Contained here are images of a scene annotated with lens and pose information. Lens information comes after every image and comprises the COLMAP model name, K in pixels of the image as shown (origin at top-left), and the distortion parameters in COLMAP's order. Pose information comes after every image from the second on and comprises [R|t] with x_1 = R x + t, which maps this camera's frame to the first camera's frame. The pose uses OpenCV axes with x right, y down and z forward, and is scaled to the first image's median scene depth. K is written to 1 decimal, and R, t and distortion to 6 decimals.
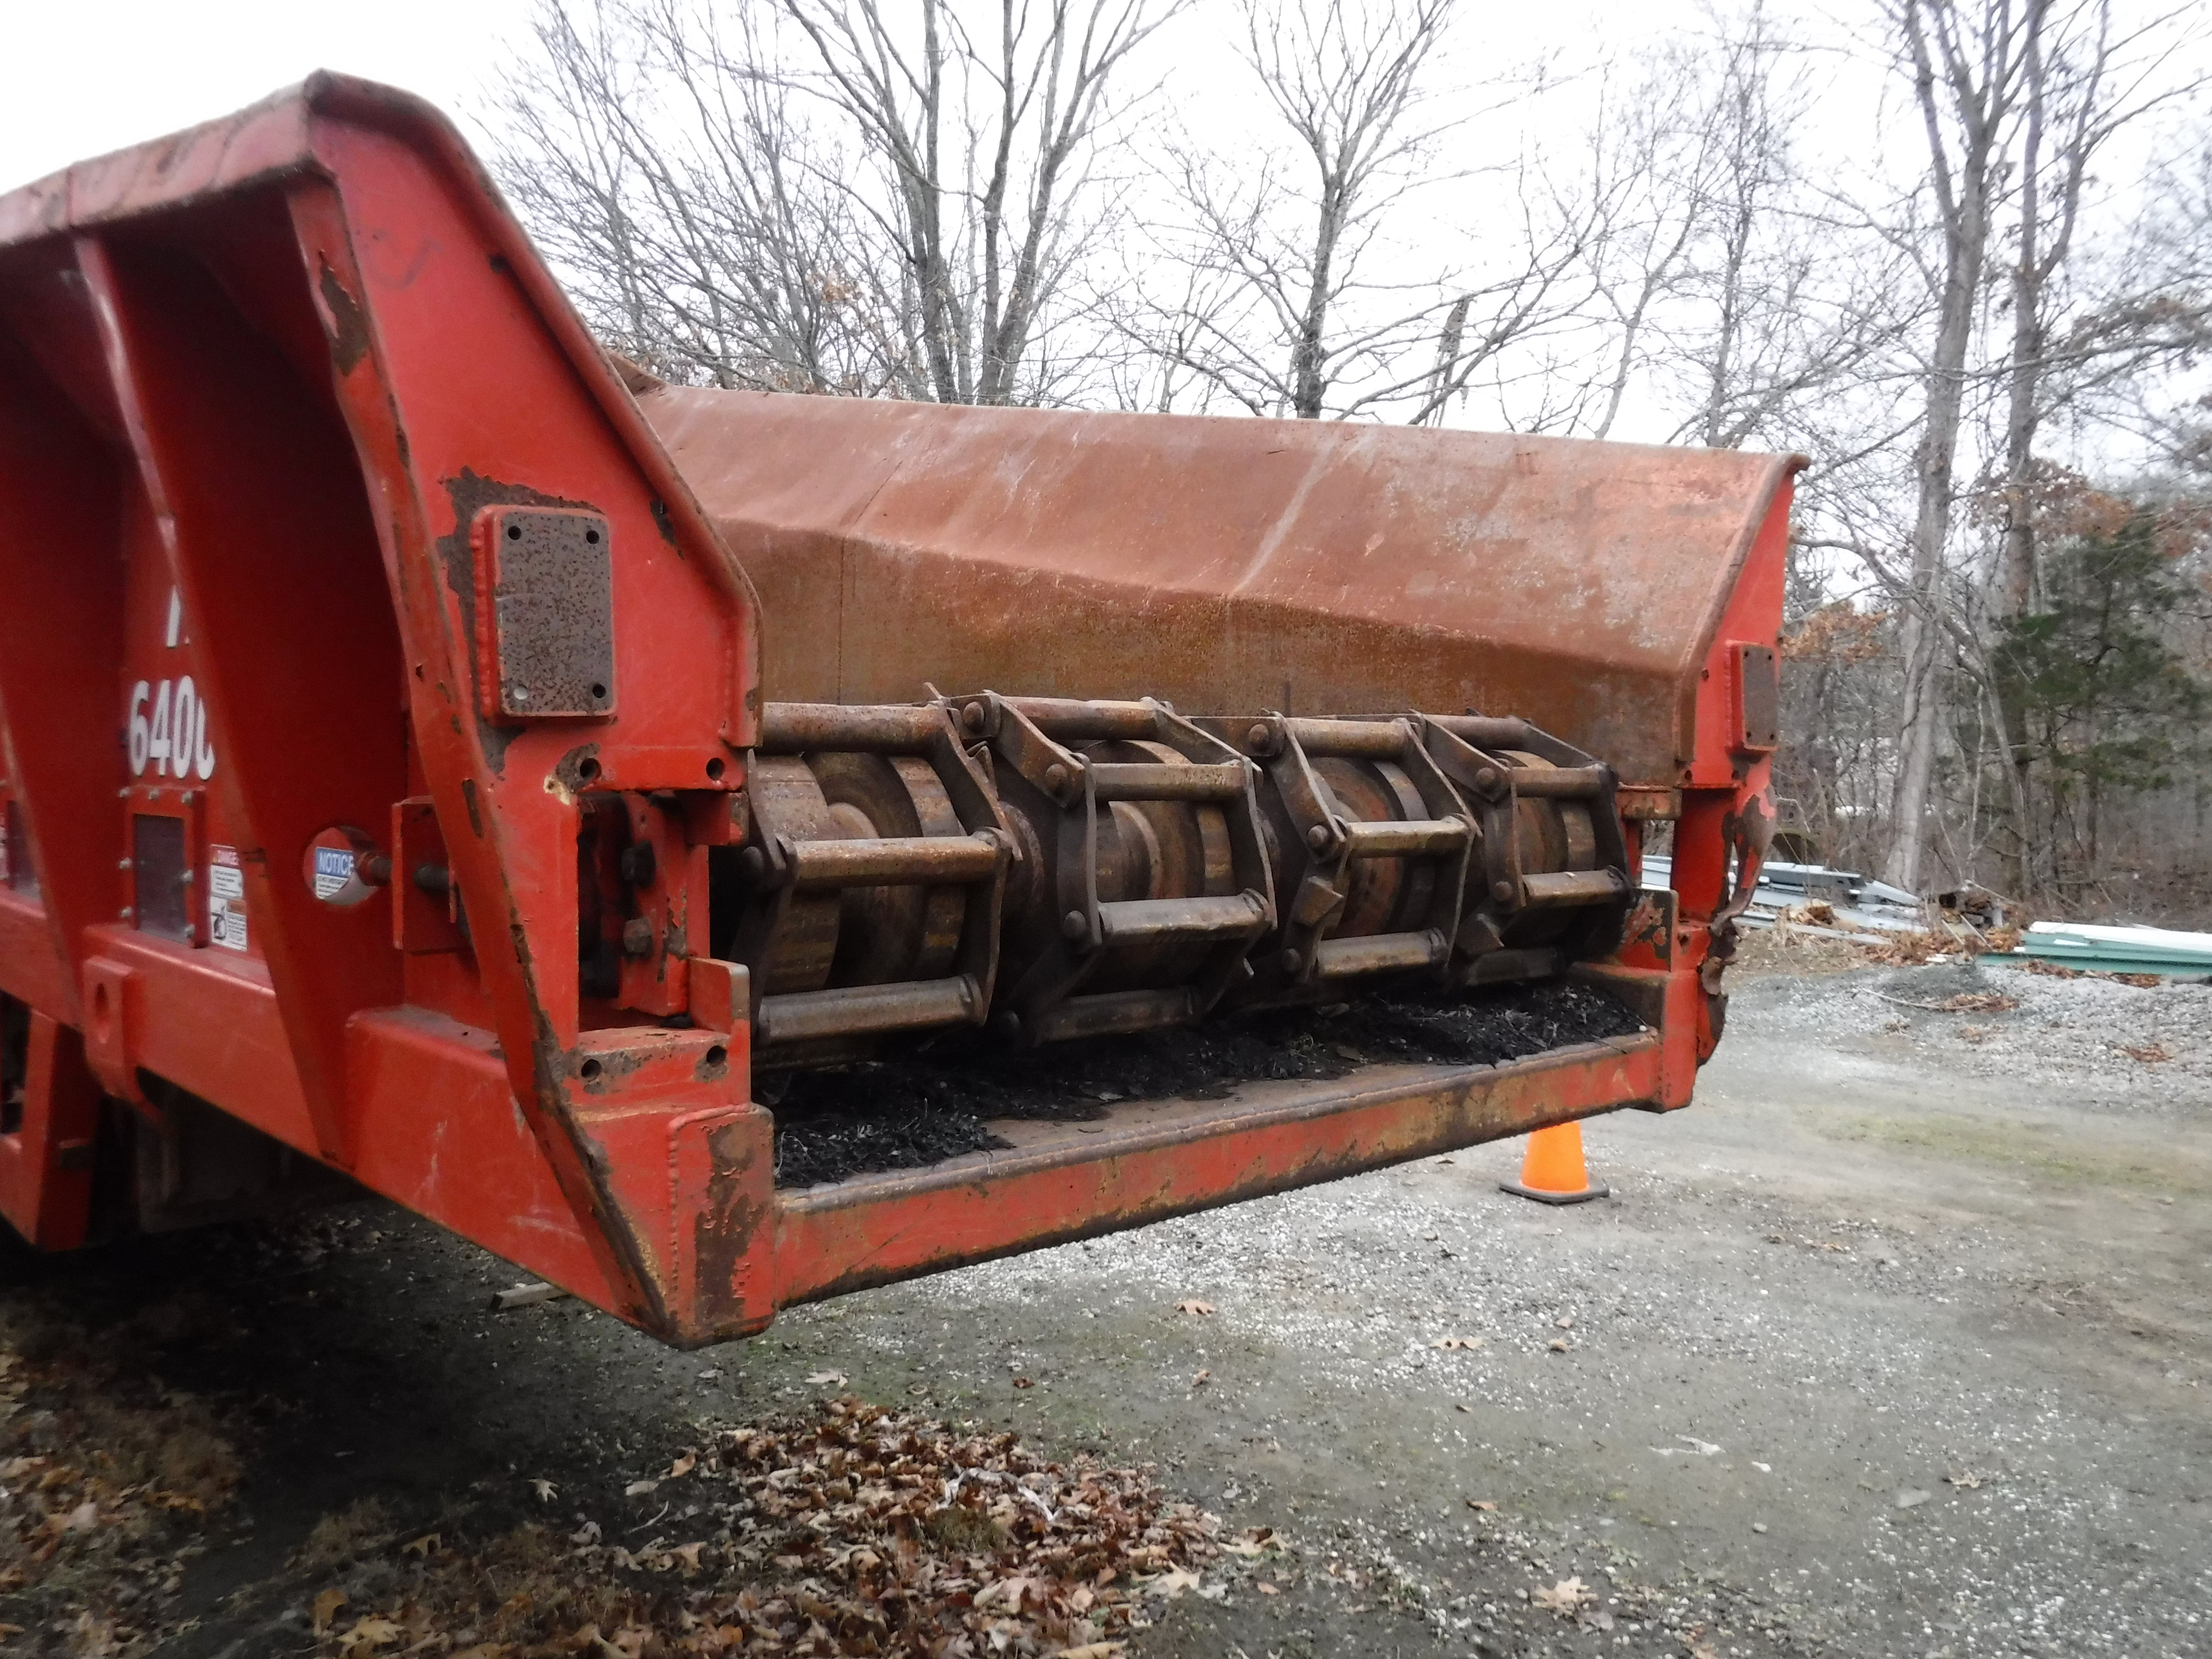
lens RADIAL K [[1818.3, 0, 1103.3], [0, 1818.3, 835.6], [0, 0, 1]] dist [-0.099237, 0.020958]
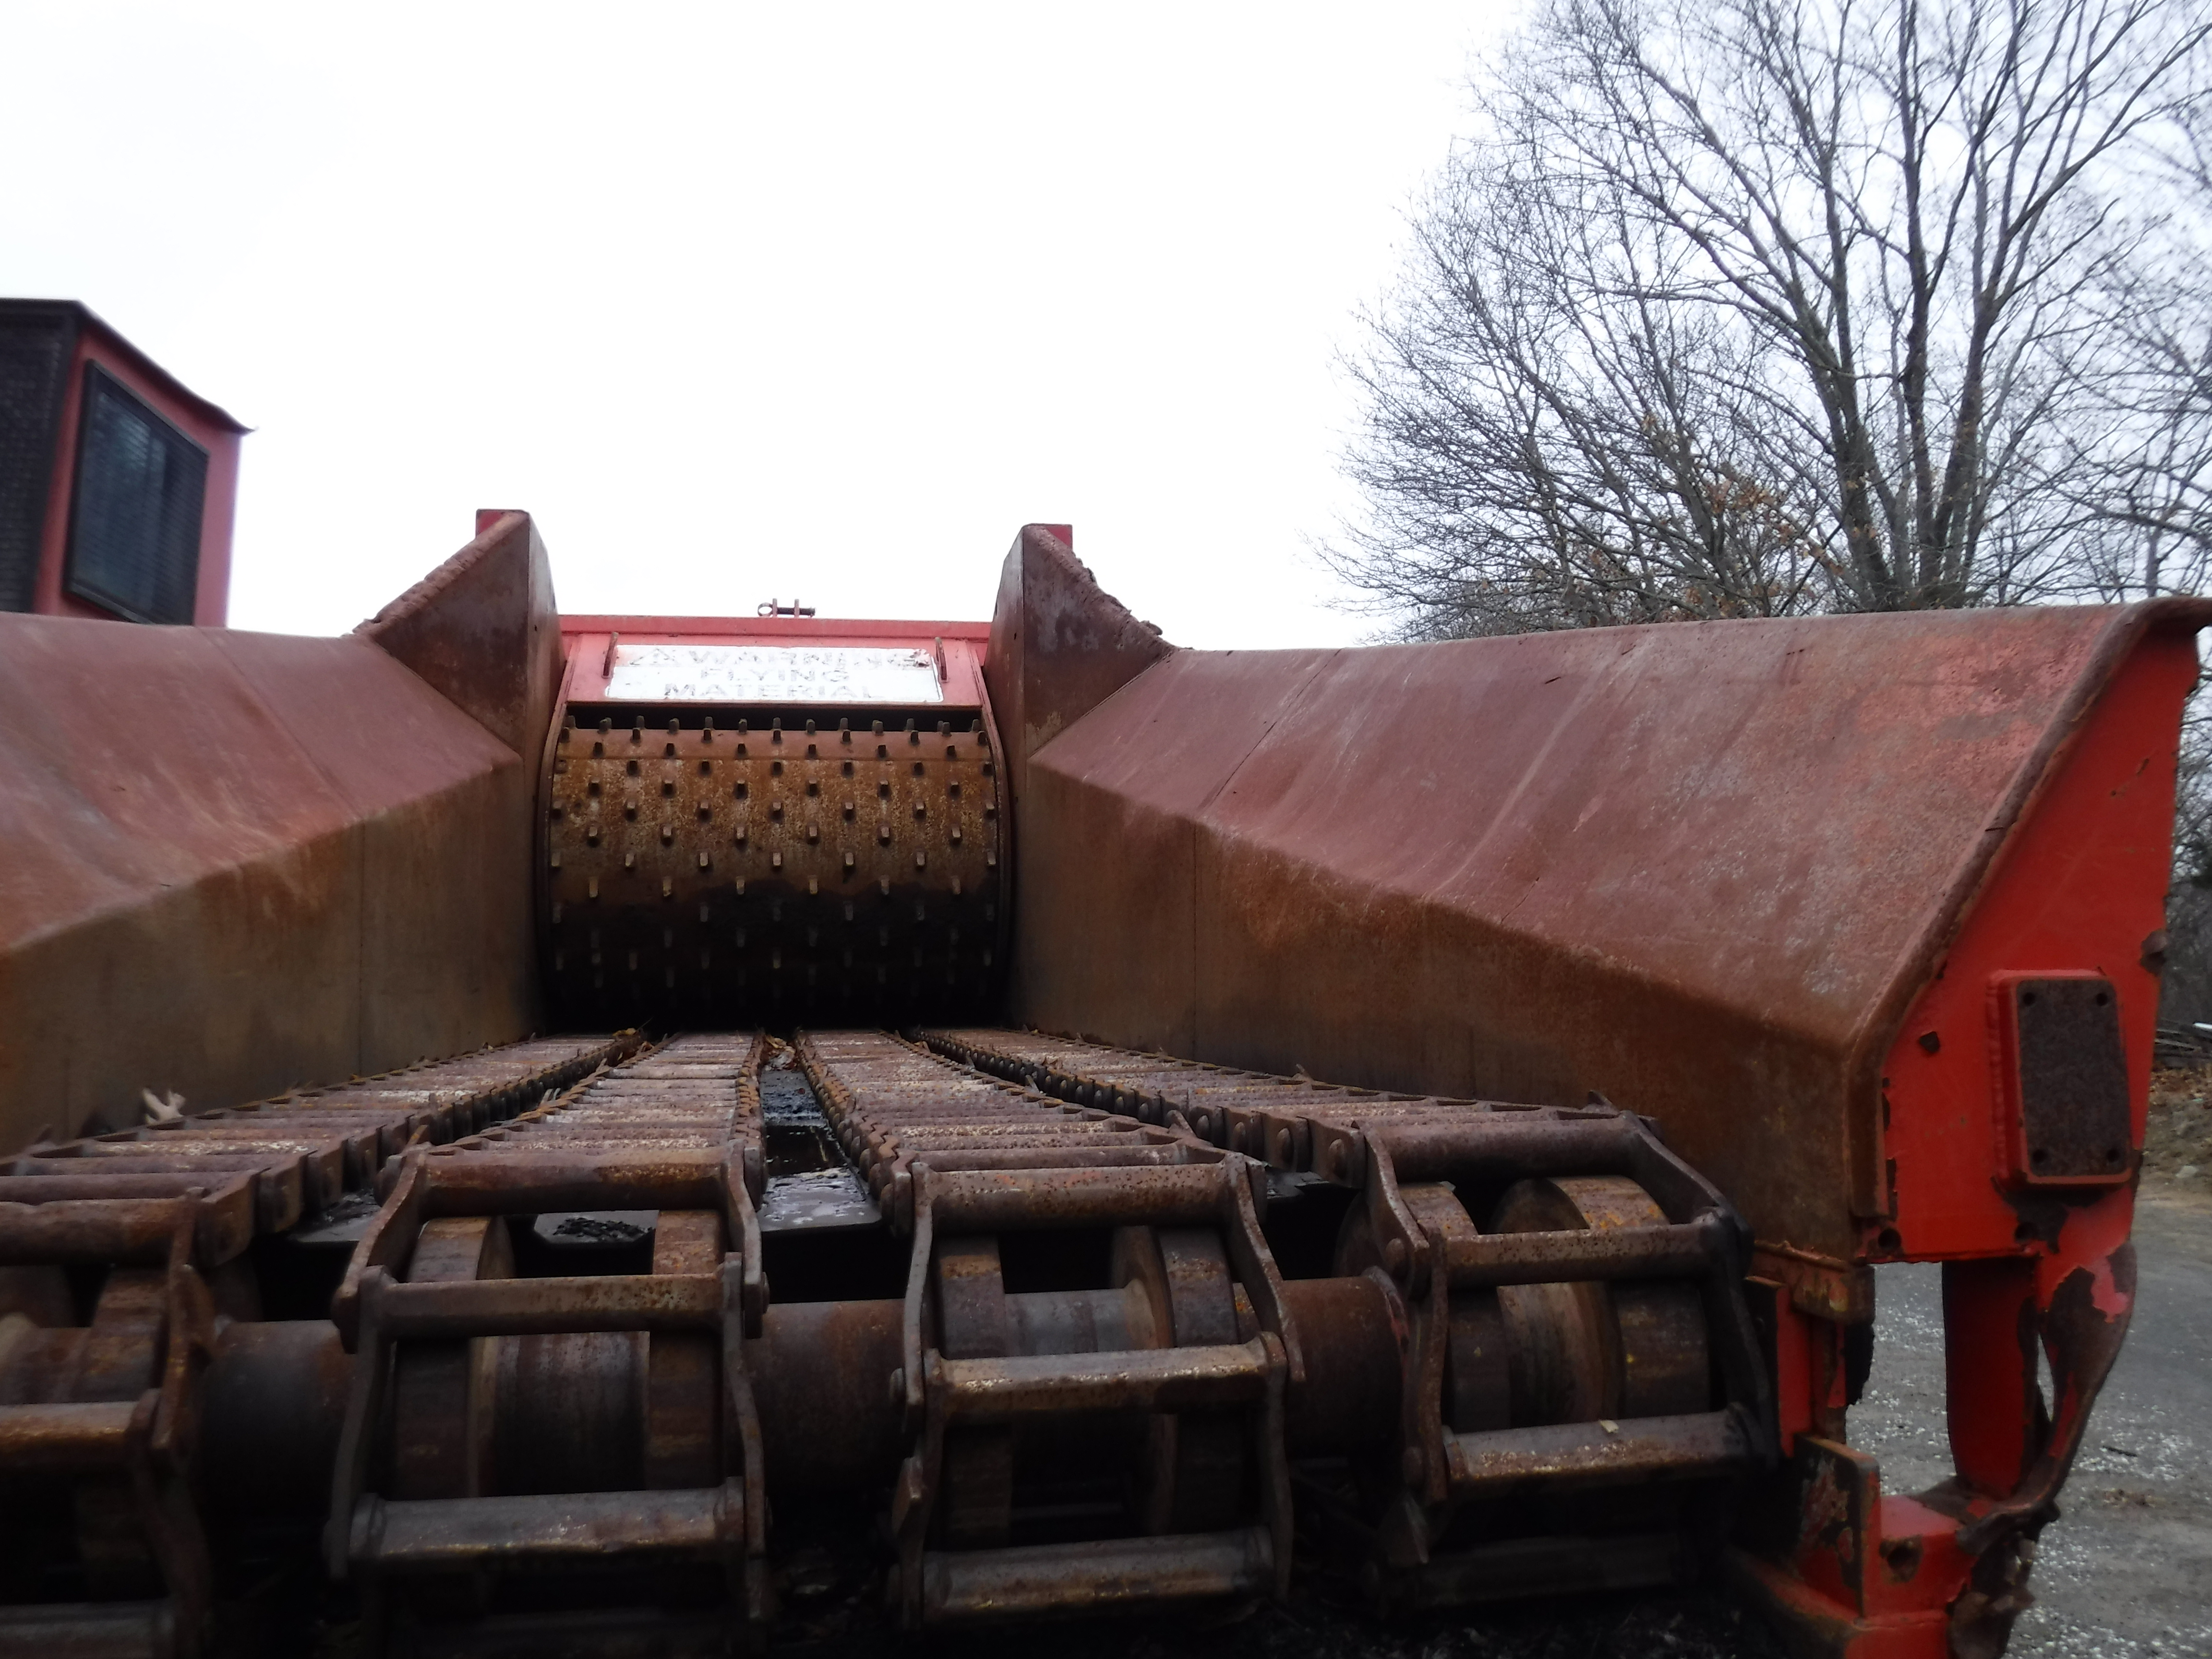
lens RADIAL K [[1818.3, 0, 1103.3], [0, 1818.3, 835.6], [0, 0, 1]] dist [-0.099237, 0.020958]
pose [[0.855244, -0.066515, -0.513940, 0.370031], [0.001978, 0.992141, -0.125112, -0.078951], [0.518222, 0.105985, 0.848654, 0.393289]]
